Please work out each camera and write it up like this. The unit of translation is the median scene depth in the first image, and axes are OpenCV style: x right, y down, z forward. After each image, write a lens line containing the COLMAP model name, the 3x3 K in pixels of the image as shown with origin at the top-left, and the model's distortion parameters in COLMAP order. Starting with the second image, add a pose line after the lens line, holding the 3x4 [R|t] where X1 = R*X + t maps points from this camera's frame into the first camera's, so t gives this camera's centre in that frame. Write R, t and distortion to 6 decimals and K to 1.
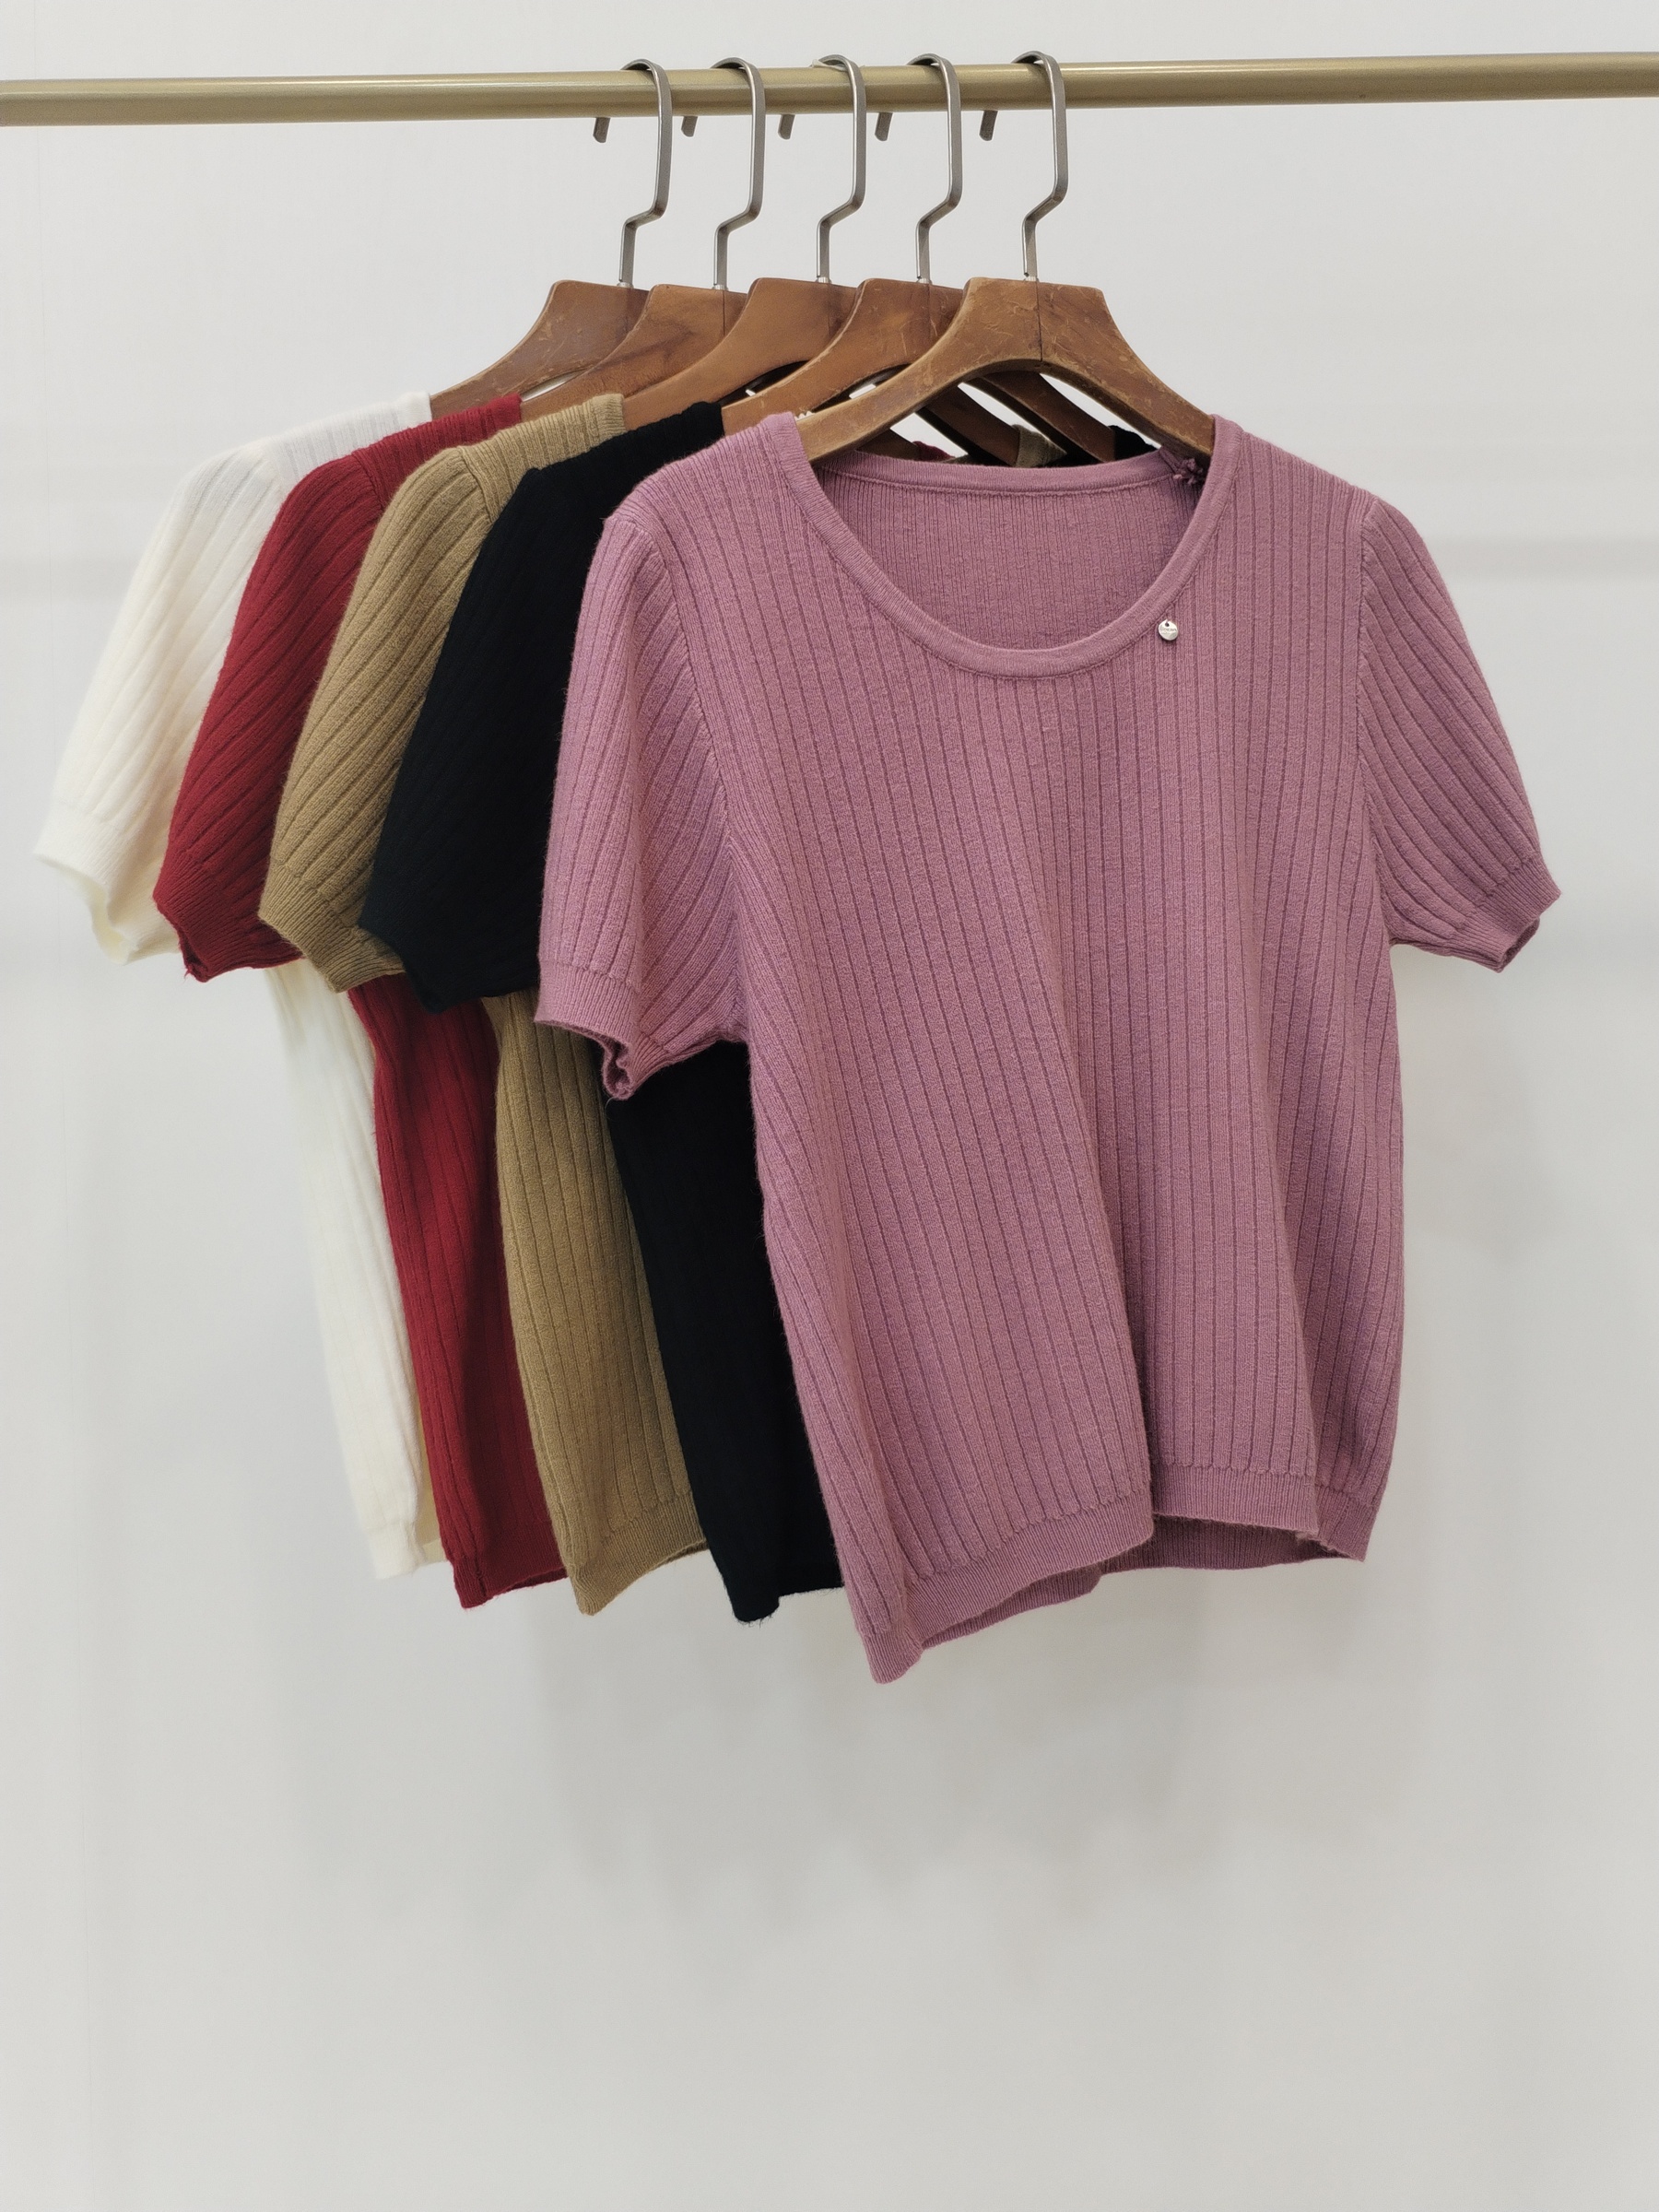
lens RADIAL K [[1857.1, 0, 820.0], [0, 1857.1, 1122.5], [0, 0, 1]] dist [0.012390, 0.000692]
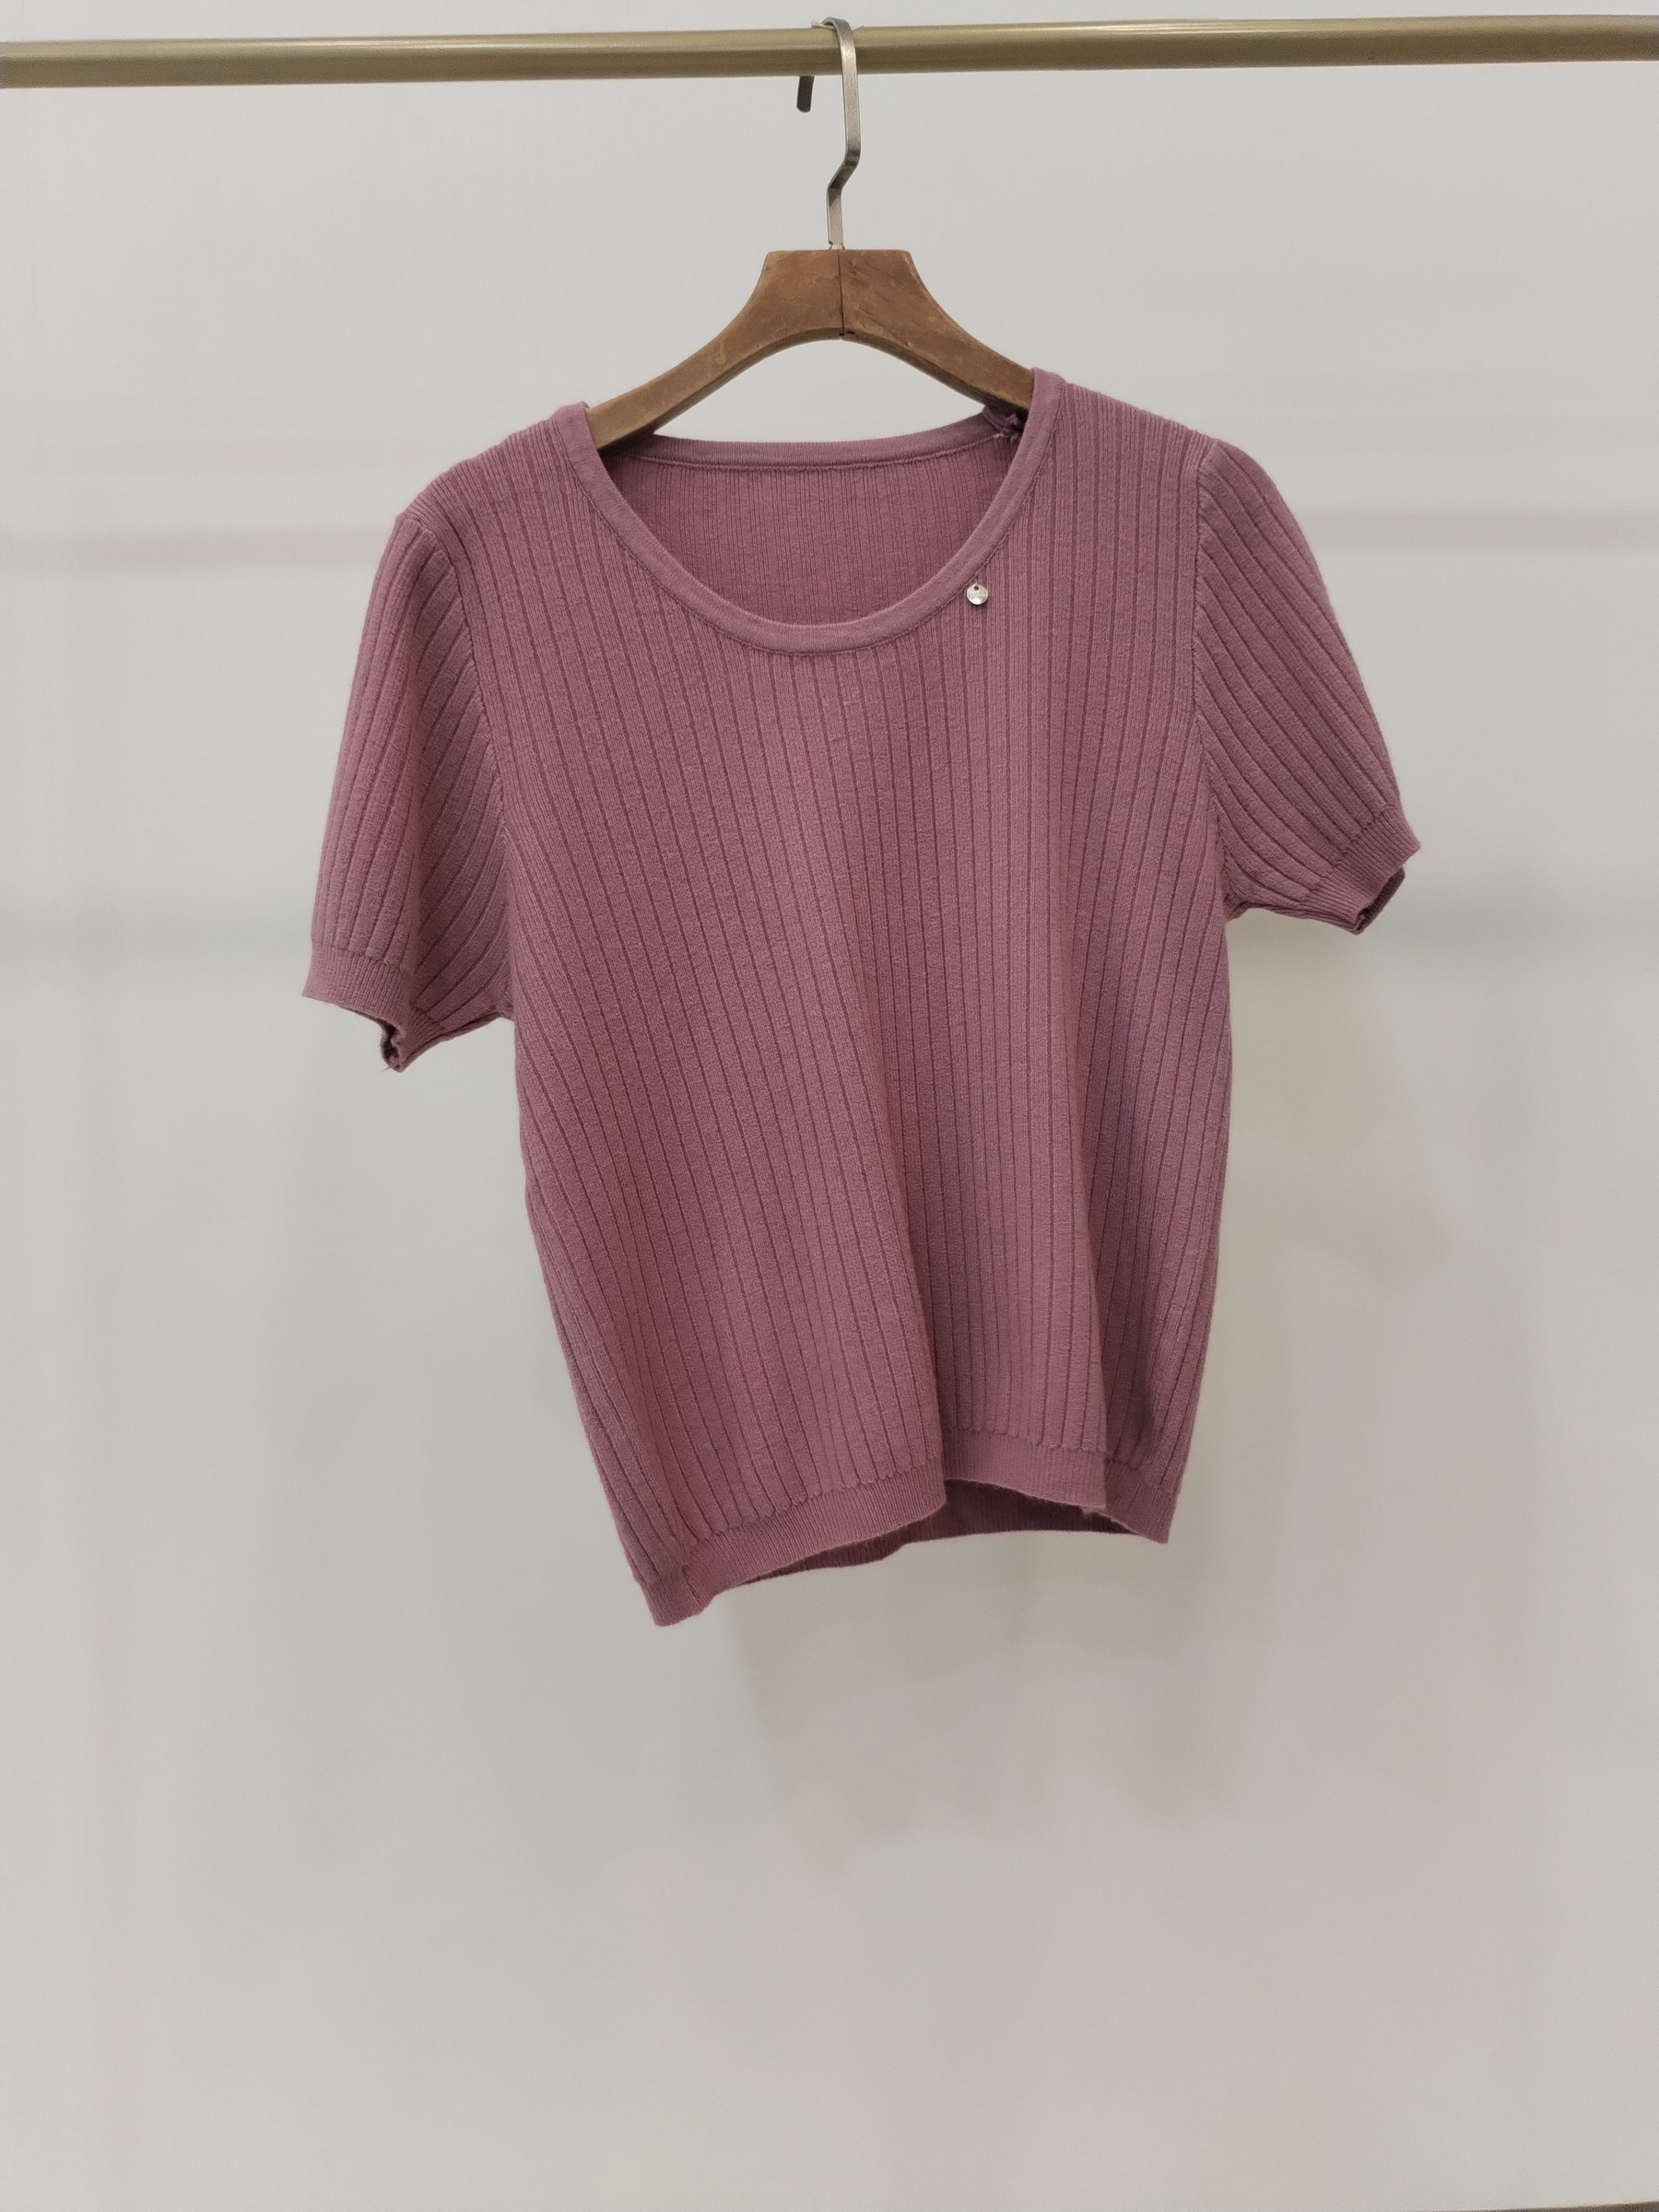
lens RADIAL K [[1862.2, 0, 804.4], [0, 1862.2, 1101.9], [0, 0, 1]] dist [0.074798, -0.116239]
pose [[0.979777, -0.004581, -0.200041, 0.294915], [0.007682, 0.999862, 0.014728, -0.012422], [0.199946, -0.015967, 0.979677, 0.008445]]
